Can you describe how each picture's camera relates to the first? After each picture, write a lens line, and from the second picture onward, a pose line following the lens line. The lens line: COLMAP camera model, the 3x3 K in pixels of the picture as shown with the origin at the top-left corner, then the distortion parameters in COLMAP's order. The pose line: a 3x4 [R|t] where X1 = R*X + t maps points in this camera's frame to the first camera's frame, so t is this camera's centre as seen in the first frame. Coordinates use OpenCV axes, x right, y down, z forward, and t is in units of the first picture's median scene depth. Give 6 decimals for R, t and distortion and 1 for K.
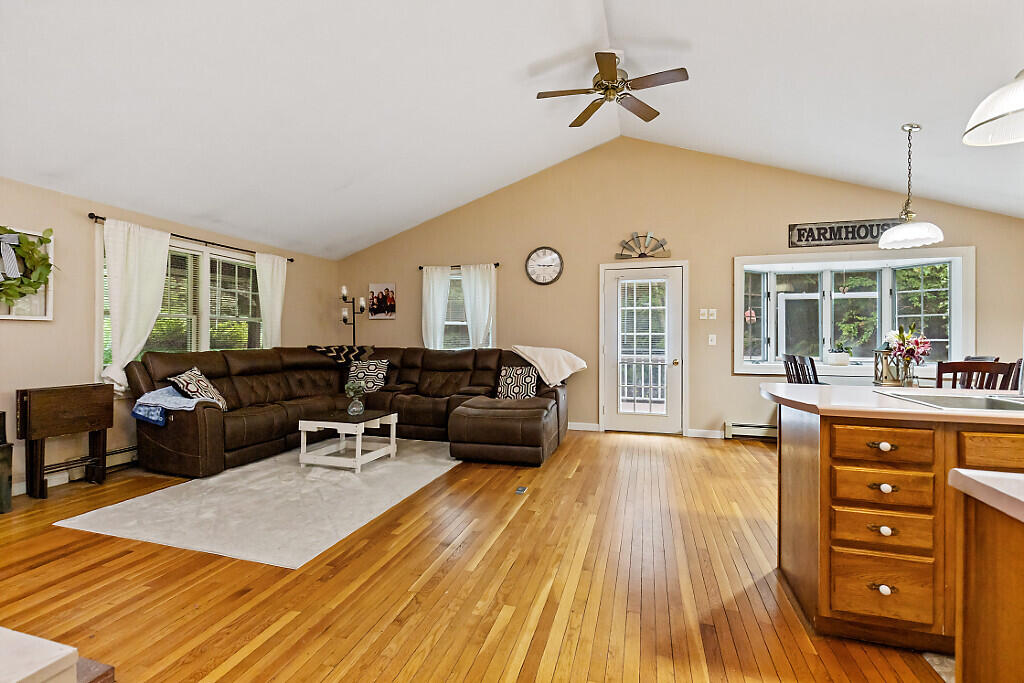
lens RADIAL K [[462.8, 0, 518.9], [0, 462.8, 338.4], [0, 0, 1]] dist [0.004169, -0.000808]
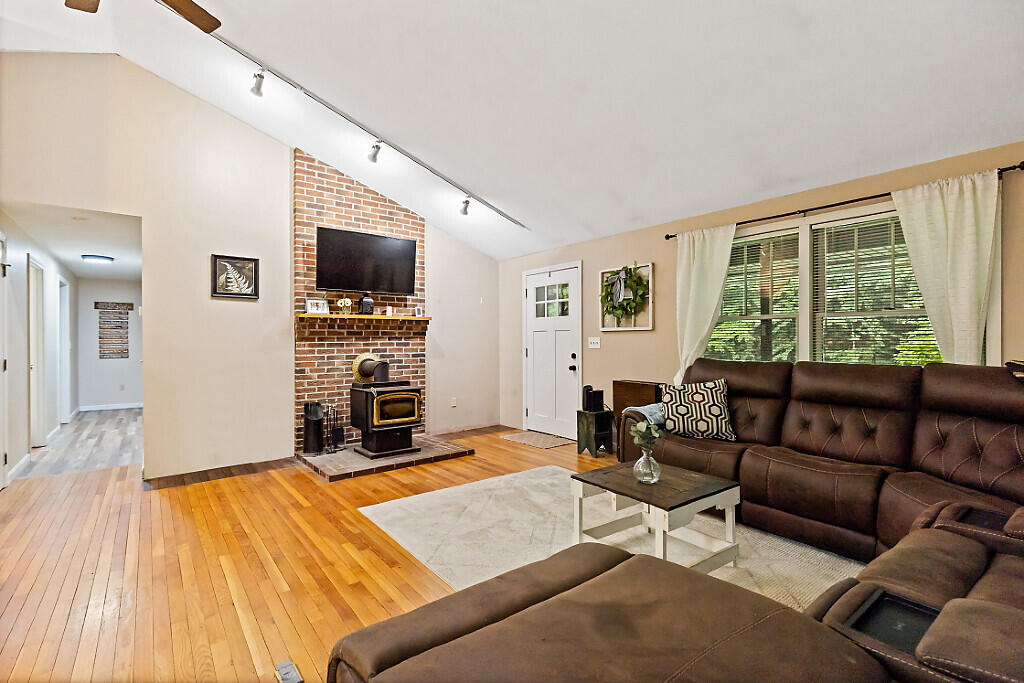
lens RADIAL K [[462.8, 0, 506.5], [0, 462.8, 340.3], [0, 0, 1]] dist [0.004169, -0.000808]
pose [[-0.600719, 0.000288, -0.799460, 0.302268], [0.001466, 0.999999, -0.000742, -0.009877], [0.799459, -0.001618, -0.600719, 1.793021]]
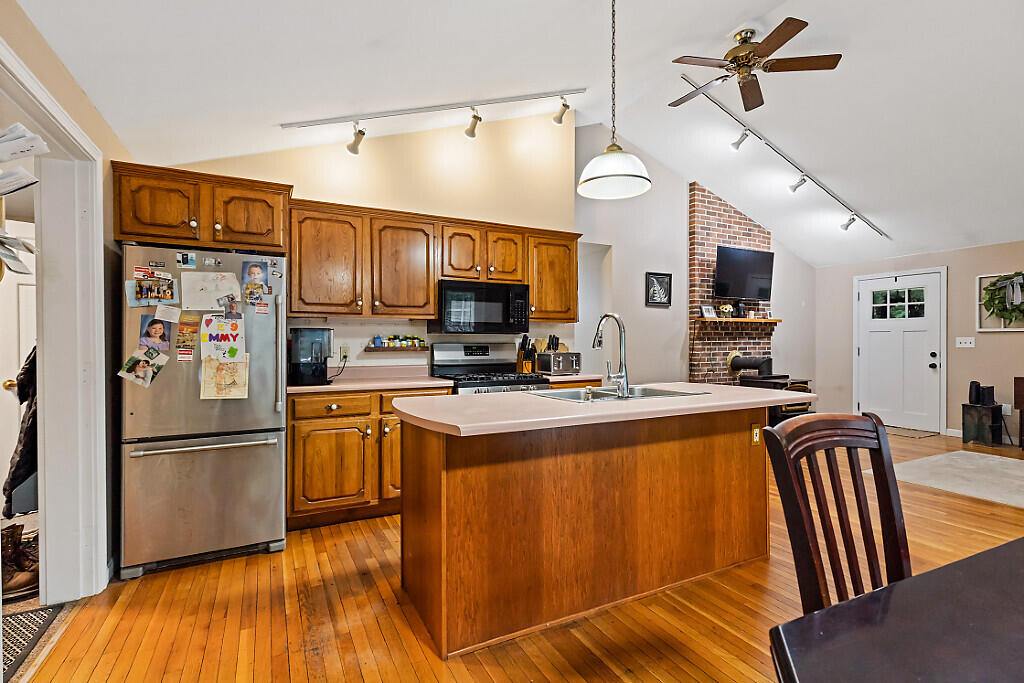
lens RADIAL K [[462.8, 0, 520.6], [0, 462.8, 342.9], [0, 0, 1]] dist [0.004169, -0.000808]
pose [[-0.742063, 0.004139, -0.670317, 1.353037], [0.000059, 0.999981, 0.006109, -0.011601], [0.670330, 0.004494, -0.742050, 1.180019]]
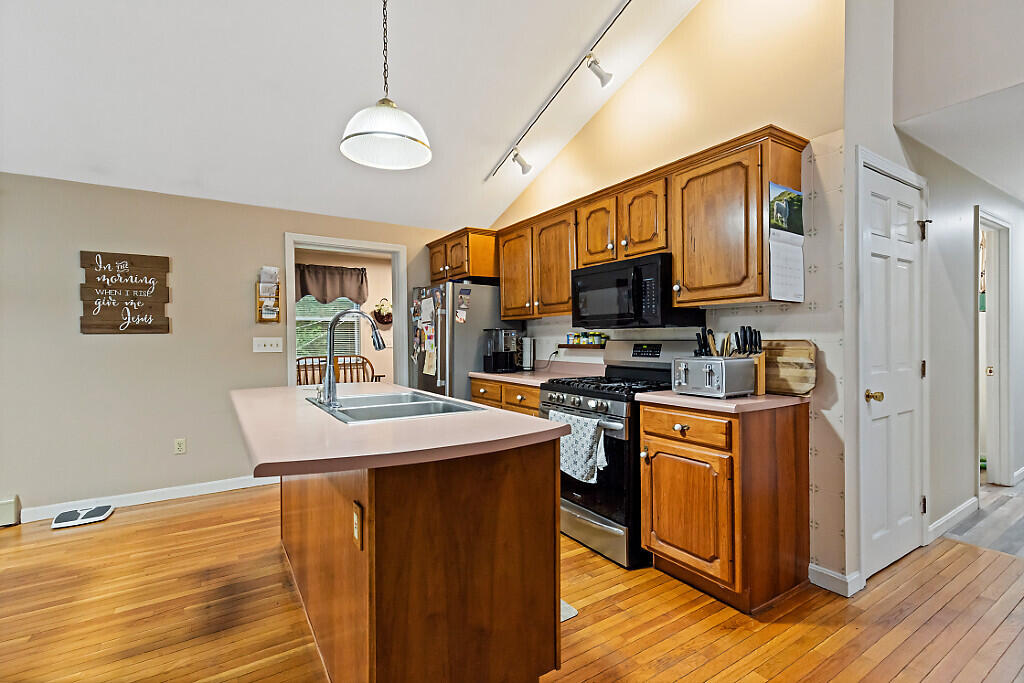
lens RADIAL K [[462.8, 0, 506.3], [0, 462.8, 344.4], [0, 0, 1]] dist [0.004169, -0.000808]
pose [[-0.739412, -0.001048, 0.673252, 0.090965], [0.010319, 0.999864, 0.012889, -0.010408], [-0.673174, 0.016478, -0.739301, 1.063382]]
